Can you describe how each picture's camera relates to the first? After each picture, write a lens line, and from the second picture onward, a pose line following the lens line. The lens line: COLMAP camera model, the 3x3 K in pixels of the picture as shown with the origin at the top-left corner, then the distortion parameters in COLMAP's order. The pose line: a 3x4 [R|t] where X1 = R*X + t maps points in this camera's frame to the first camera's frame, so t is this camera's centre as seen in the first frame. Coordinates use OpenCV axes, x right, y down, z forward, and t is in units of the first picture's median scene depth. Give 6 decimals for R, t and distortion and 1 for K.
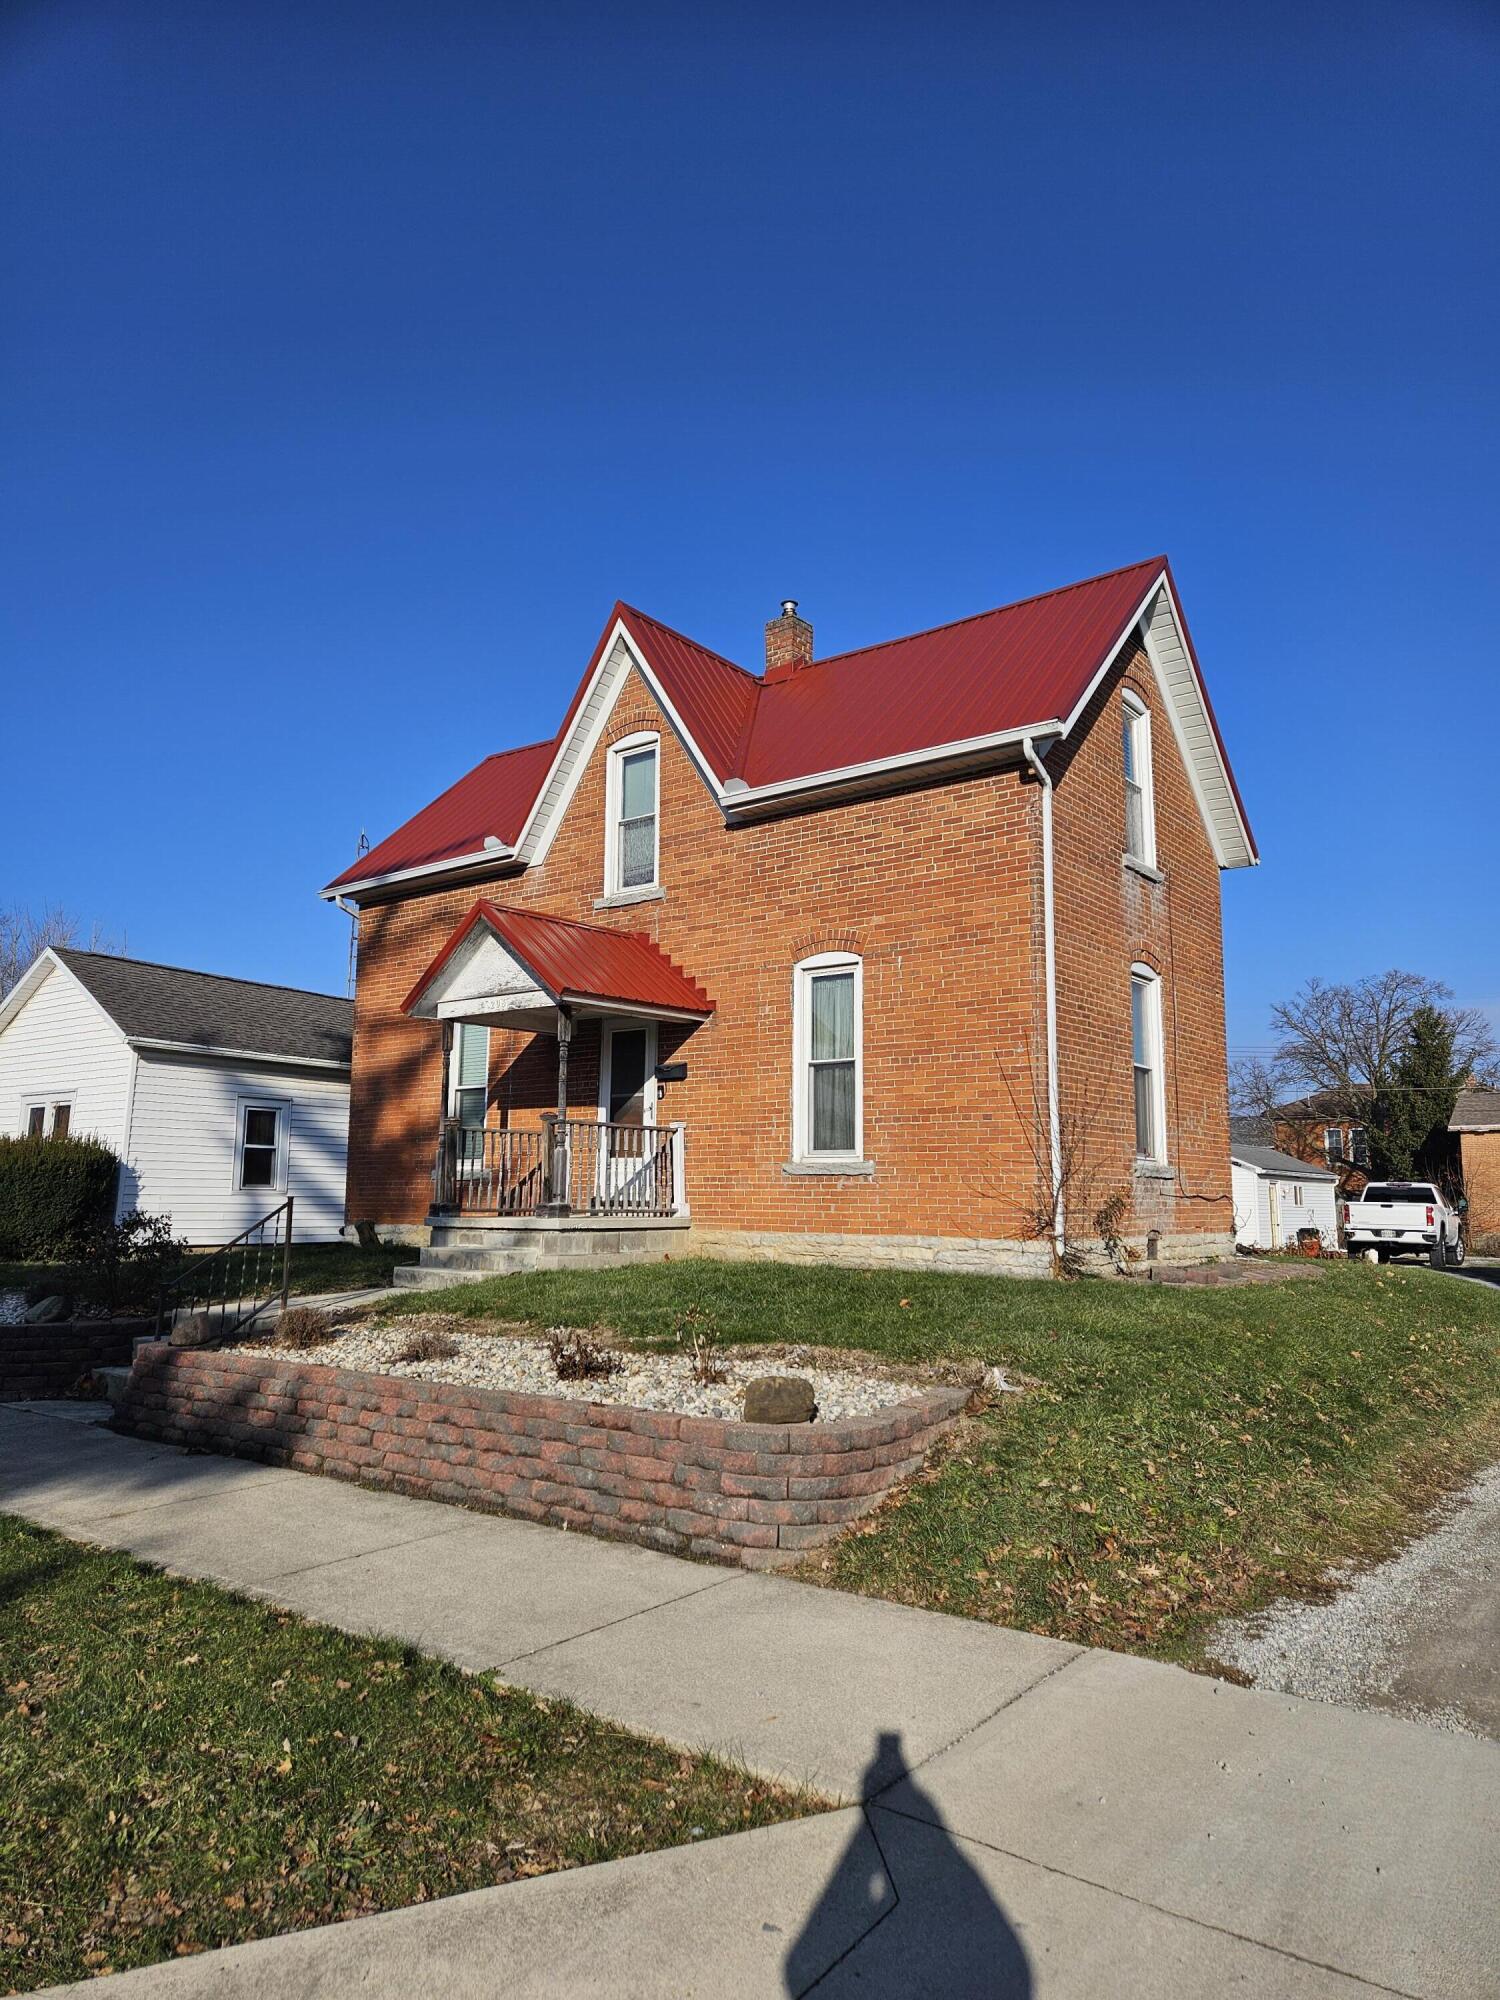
lens RADIAL K [[1347.2, 0, 752.6], [0, 1347.2, 997.7], [0, 0, 1]] dist [0.047536, -0.003934]
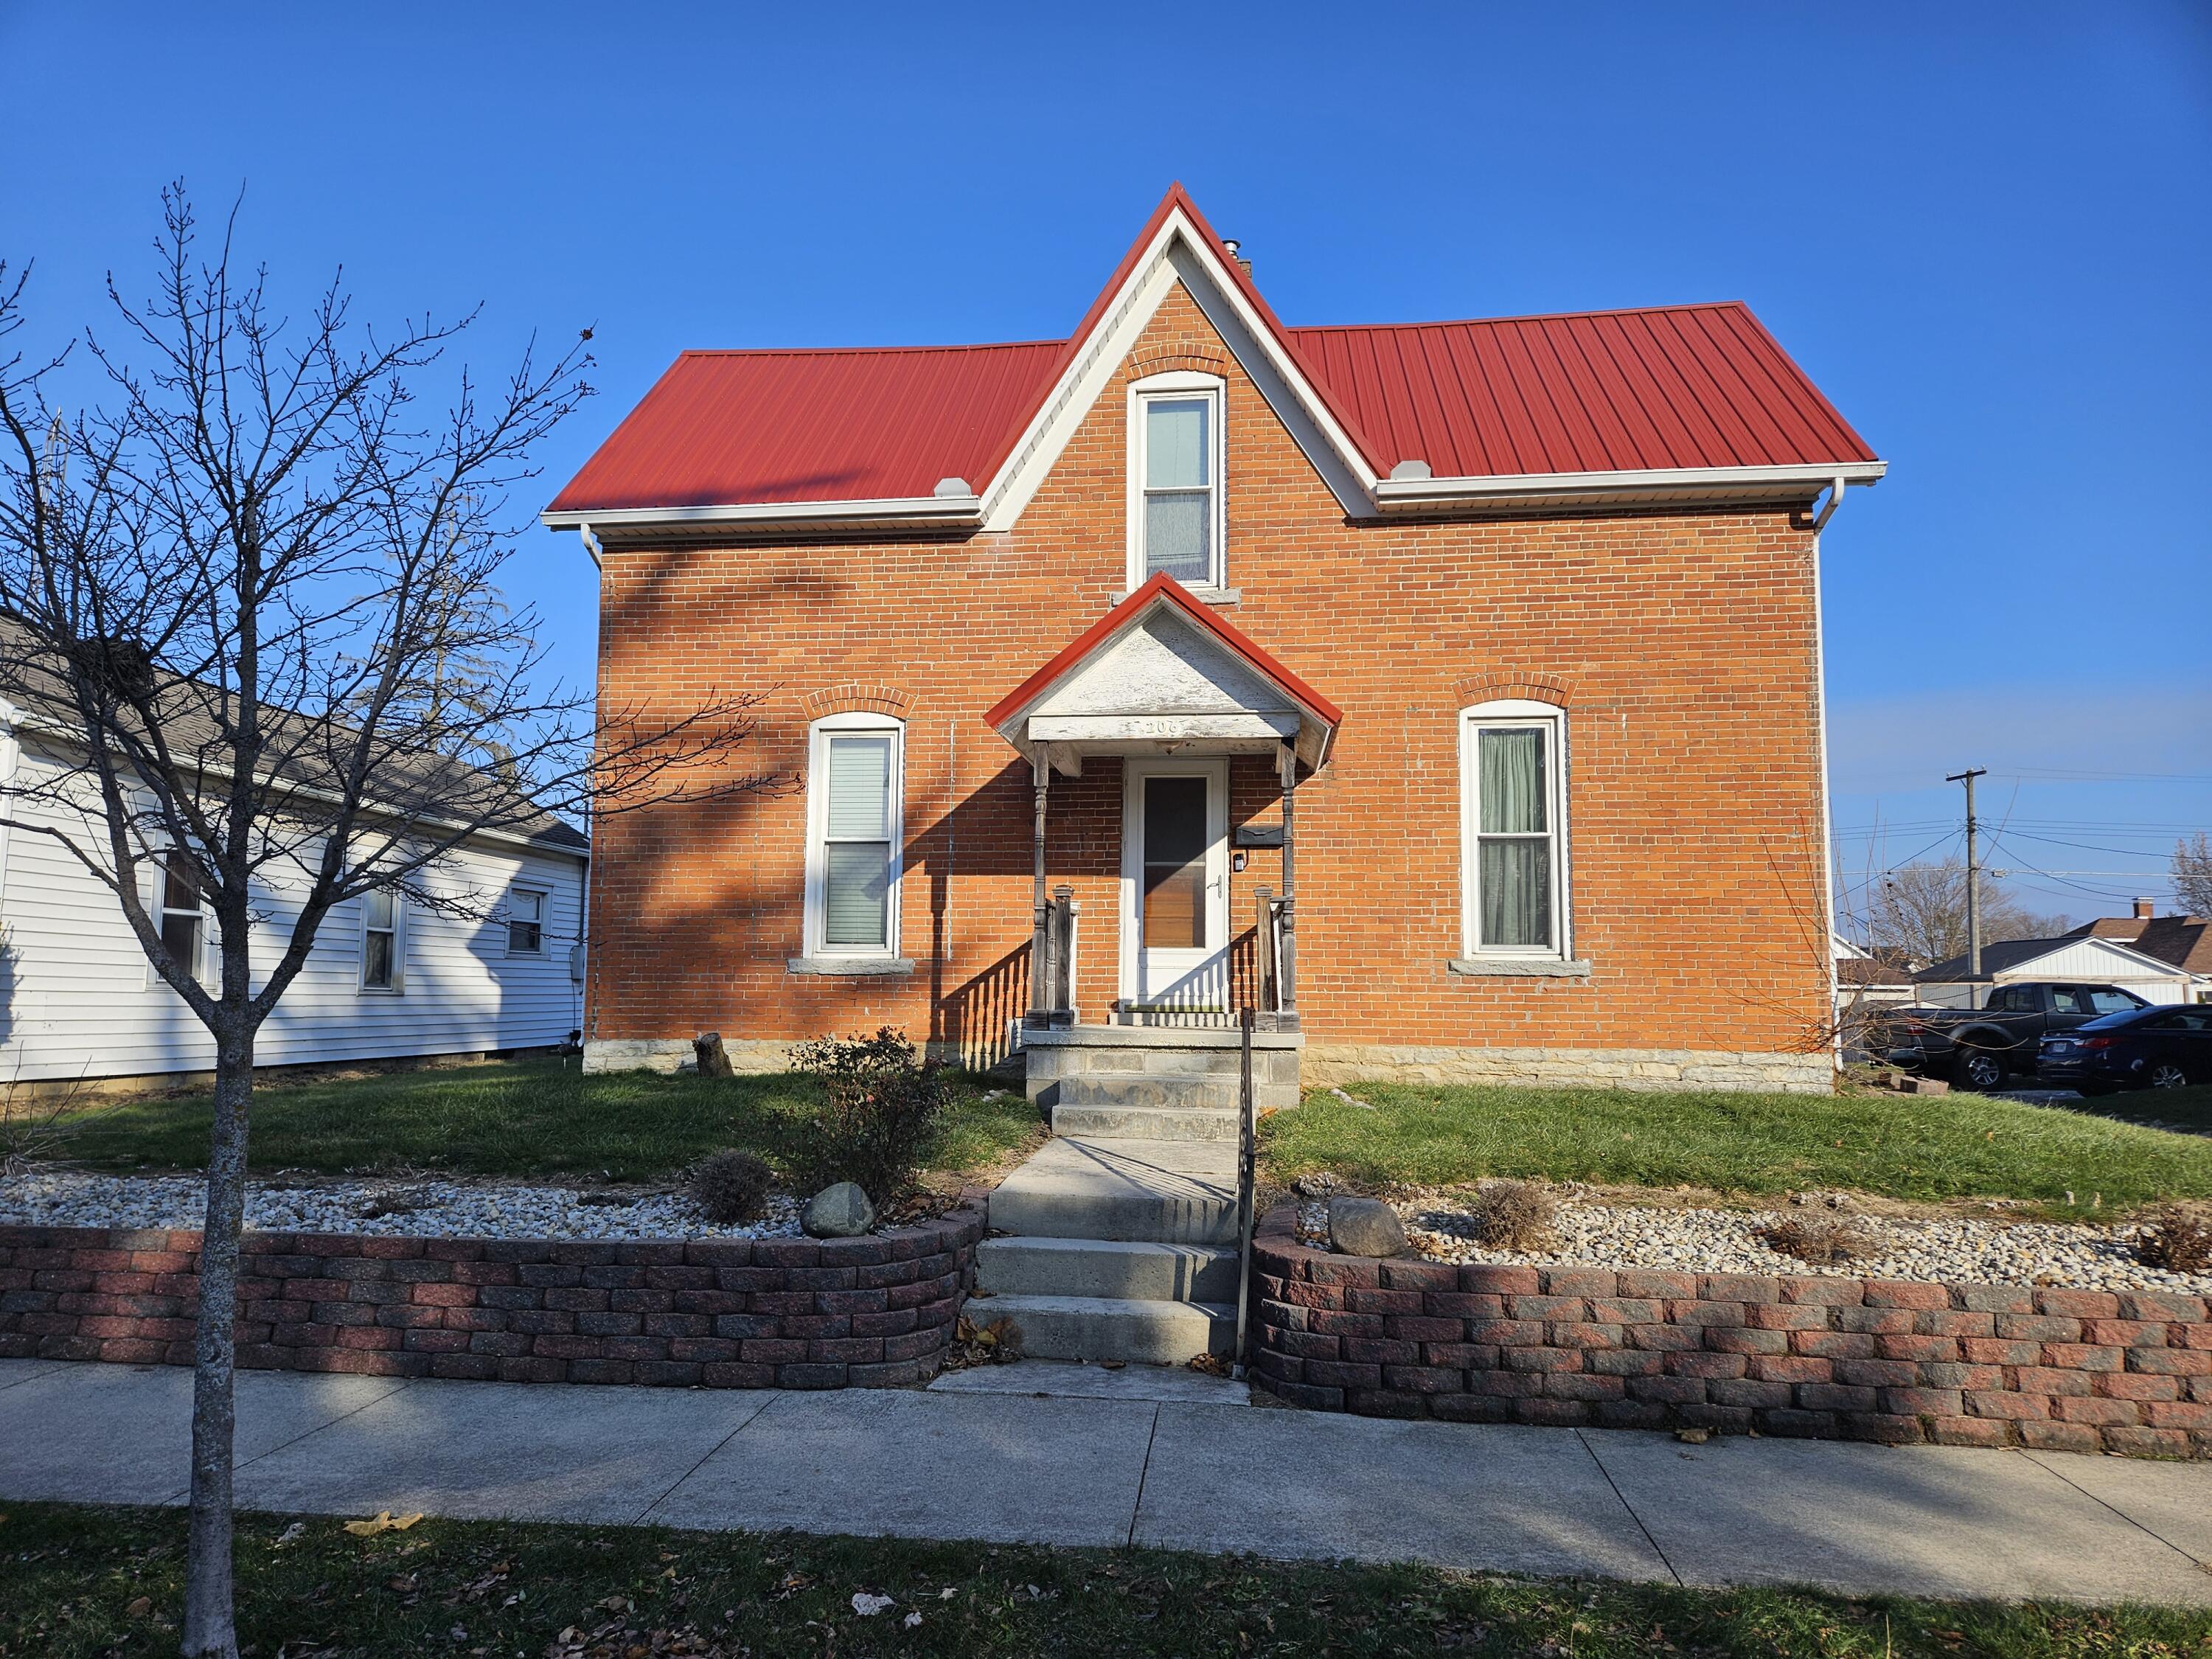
lens RADIAL K [[1490.1, 0, 1103.8], [0, 1490.1, 840.8], [0, 0, 1]] dist [0.047536, -0.003934]
pose [[0.855514, 0.053016, 0.515058, -0.610079], [-0.078673, 0.996504, 0.028104, 0.044329], [-0.511768, -0.064564, 0.856694, 0.356653]]
